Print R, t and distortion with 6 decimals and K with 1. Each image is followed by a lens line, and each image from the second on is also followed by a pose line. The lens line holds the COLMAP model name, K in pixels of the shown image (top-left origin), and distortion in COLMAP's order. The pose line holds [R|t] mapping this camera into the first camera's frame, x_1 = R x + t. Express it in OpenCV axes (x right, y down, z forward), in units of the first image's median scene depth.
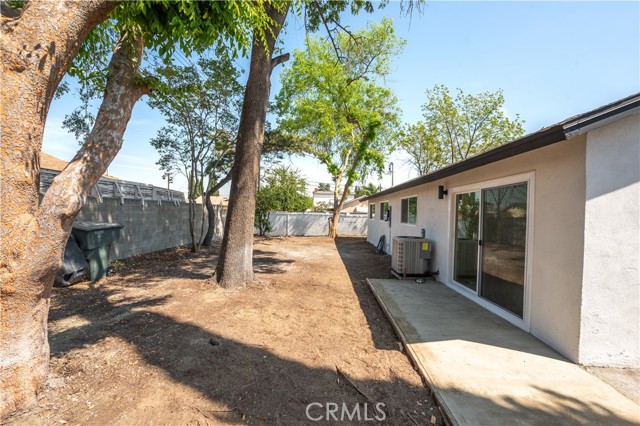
lens RADIAL K [[277.6, 0, 320.0], [0, 277.6, 213.0], [0, 0, 1]] dist [0.002727, 0.000530]
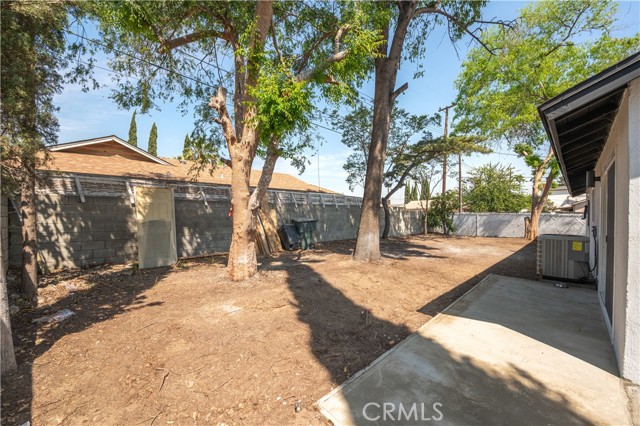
lens RADIAL K [[255.7, 0, 320.0], [0, 255.7, 213.0], [0, 0, 1]] dist [0.000476, -0.000033]
pose [[0.698402, -0.020002, -0.715426, 0.298418], [0.010264, 0.999787, -0.017932, 0.020900], [0.715632, 0.005181, 0.698458, -0.057090]]
